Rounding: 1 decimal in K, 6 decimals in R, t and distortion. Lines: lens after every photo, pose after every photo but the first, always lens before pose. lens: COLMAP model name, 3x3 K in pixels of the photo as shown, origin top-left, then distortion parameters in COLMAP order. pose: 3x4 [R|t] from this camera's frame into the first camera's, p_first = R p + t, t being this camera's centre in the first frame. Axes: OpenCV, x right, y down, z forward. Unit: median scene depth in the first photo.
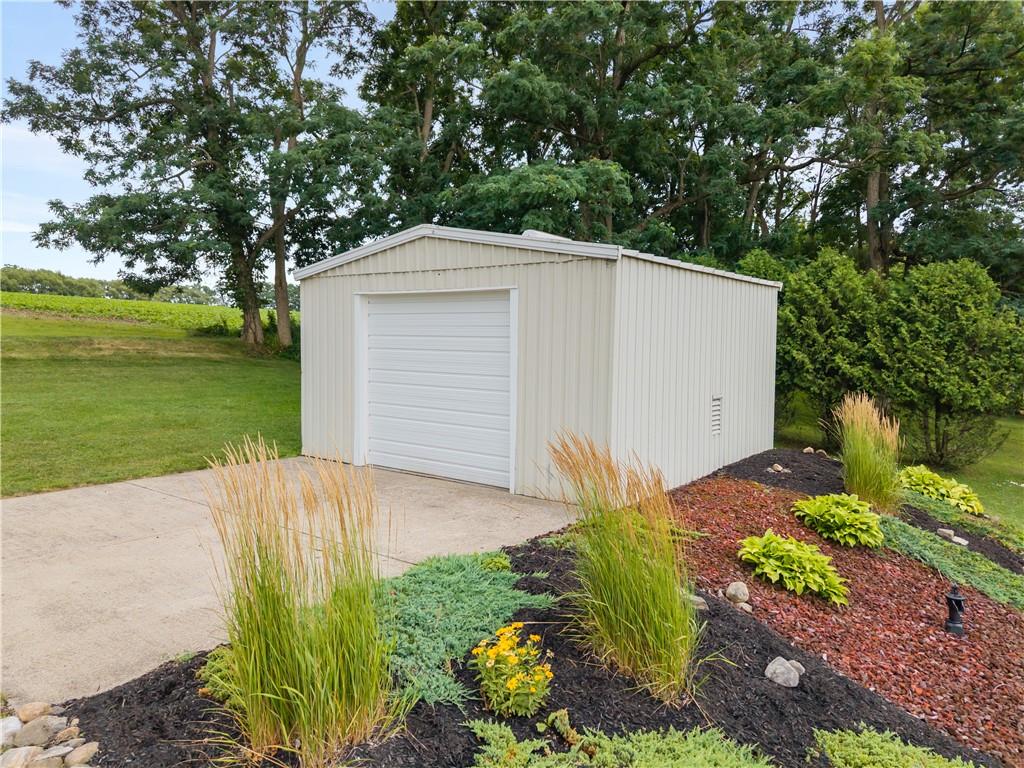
lens RADIAL K [[685.8, 0, 508.5], [0, 685.8, 382.8], [0, 0, 1]] dist [0.041333, -0.030416]
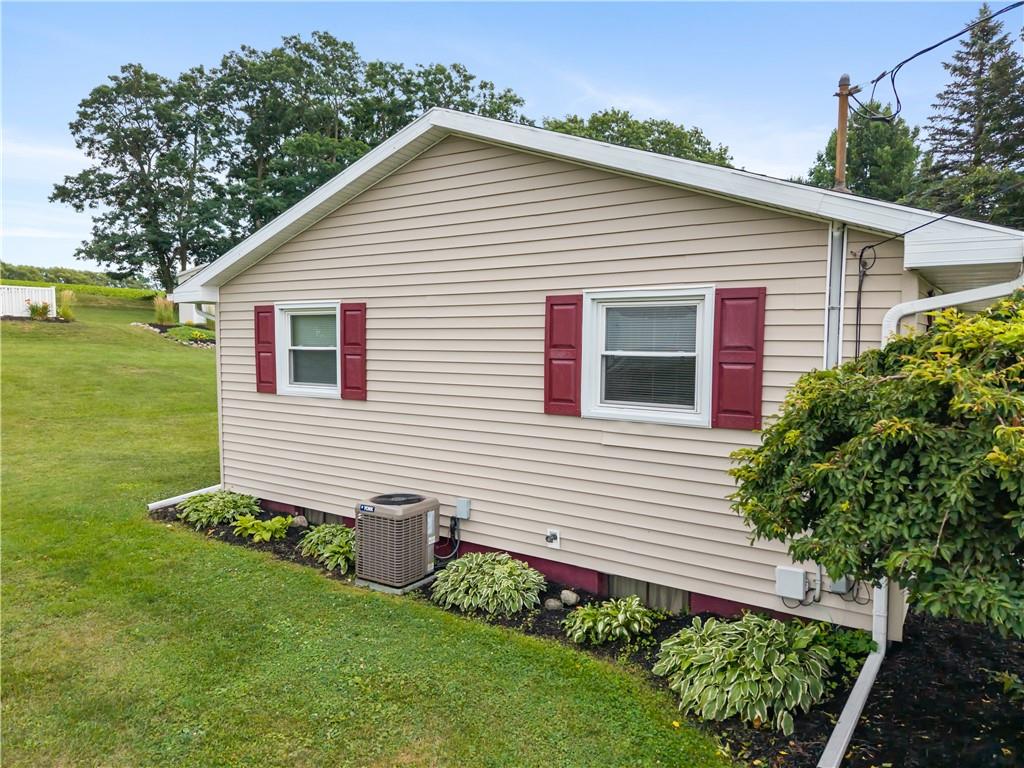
lens RADIAL K [[685.8, 0, 515.9], [0, 685.8, 385.3], [0, 0, 1]] dist [0.041333, -0.030416]
pose [[0.996295, -0.006836, 0.085733, 0.523443], [0.005222, 0.999805, 0.019037, 0.166243], [-0.085846, -0.018519, 0.996136, -1.266909]]
